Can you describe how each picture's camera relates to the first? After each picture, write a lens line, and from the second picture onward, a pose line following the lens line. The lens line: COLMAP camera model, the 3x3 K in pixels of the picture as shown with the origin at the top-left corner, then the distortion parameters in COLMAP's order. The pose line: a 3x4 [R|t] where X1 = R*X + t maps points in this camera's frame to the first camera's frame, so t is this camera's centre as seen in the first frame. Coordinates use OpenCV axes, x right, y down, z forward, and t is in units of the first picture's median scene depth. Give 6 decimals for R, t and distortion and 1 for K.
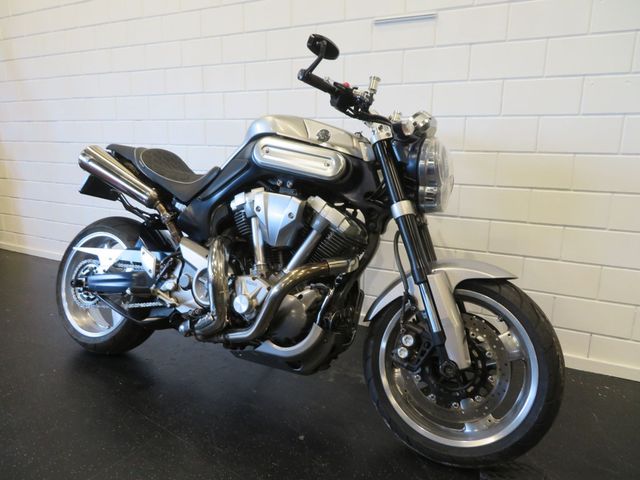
lens RADIAL K [[451.7, 0, 320.0], [0, 451.7, 240.0], [0, 0, 1]] dist [-0.002907, -0.001347]
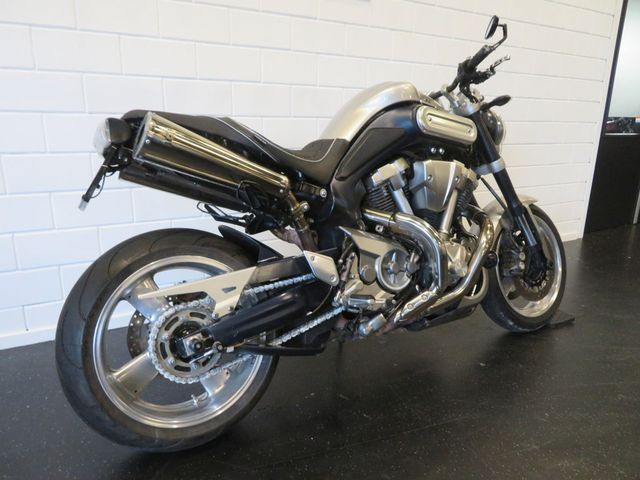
lens RADIAL K [[451.7, 0, 320.0], [0, 451.7, 240.0], [0, 0, 1]] dist [-0.002907, -0.001347]
pose [[0.549730, -0.219316, 0.806038, -1.139865], [0.166501, 0.974325, 0.151550, -0.130225], [-0.818581, 0.050894, 0.572133, 0.643413]]
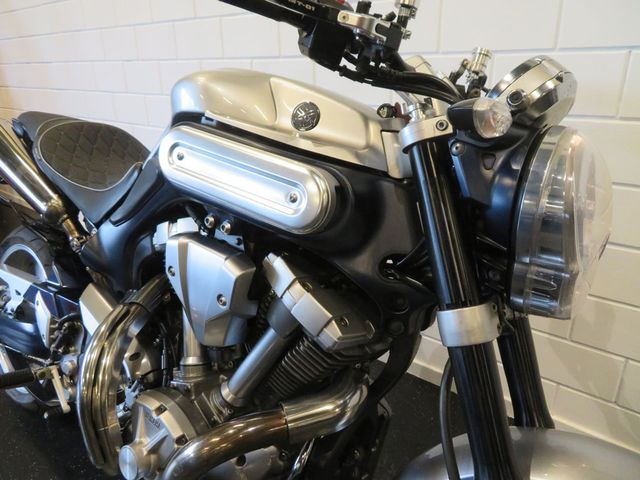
lens RADIAL K [[450.4, 0, 315.0], [0, 450.4, 239.9], [0, 0, 1]] dist [-0.007368, -0.002366]
pose [[0.980246, 0.045769, -0.192412, 0.117730], [-0.015418, 0.987579, 0.156366, -0.187828], [0.197179, -0.150311, 0.968776, 0.562724]]
